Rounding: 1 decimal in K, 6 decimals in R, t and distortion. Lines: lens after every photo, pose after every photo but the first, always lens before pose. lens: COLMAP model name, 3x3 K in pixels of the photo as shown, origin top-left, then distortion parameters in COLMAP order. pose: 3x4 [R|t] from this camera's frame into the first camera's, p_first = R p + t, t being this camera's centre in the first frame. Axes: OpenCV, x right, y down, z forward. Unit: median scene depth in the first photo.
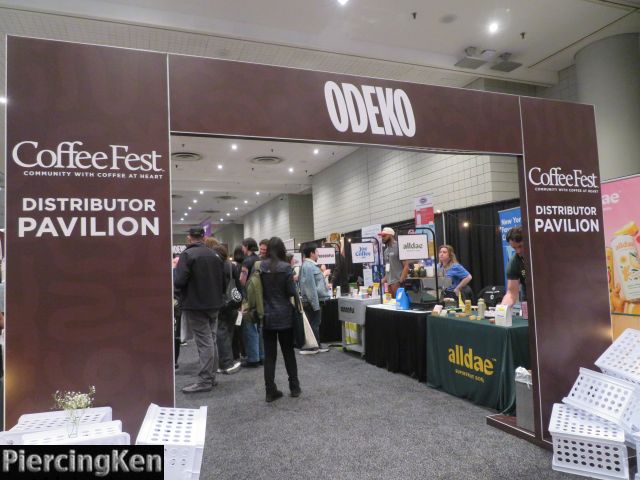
lens RADIAL K [[464.3, 0, 318.6], [0, 464.3, 238.9], [0, 0, 1]] dist [-0.023107, 0.018422]
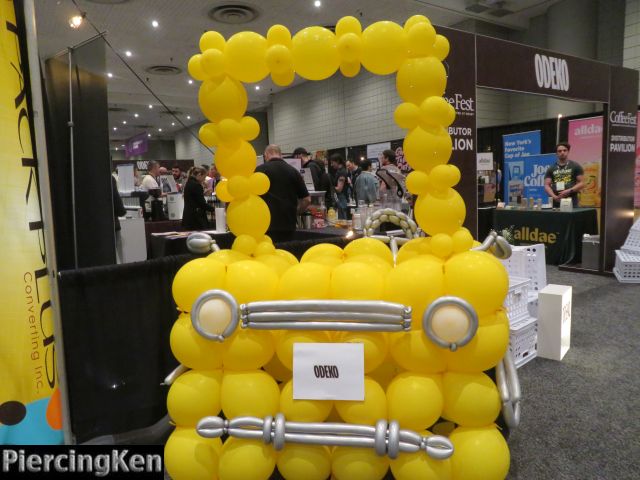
lens RADIAL K [[464.3, 0, 320.3], [0, 464.3, 241.1], [0, 0, 1]] dist [-0.023107, 0.018422]
pose [[0.970246, -0.034879, 0.239595, -0.726722], [-0.008326, 0.984178, 0.176988, 0.012911], [-0.241977, -0.173717, 0.954604, -0.296131]]
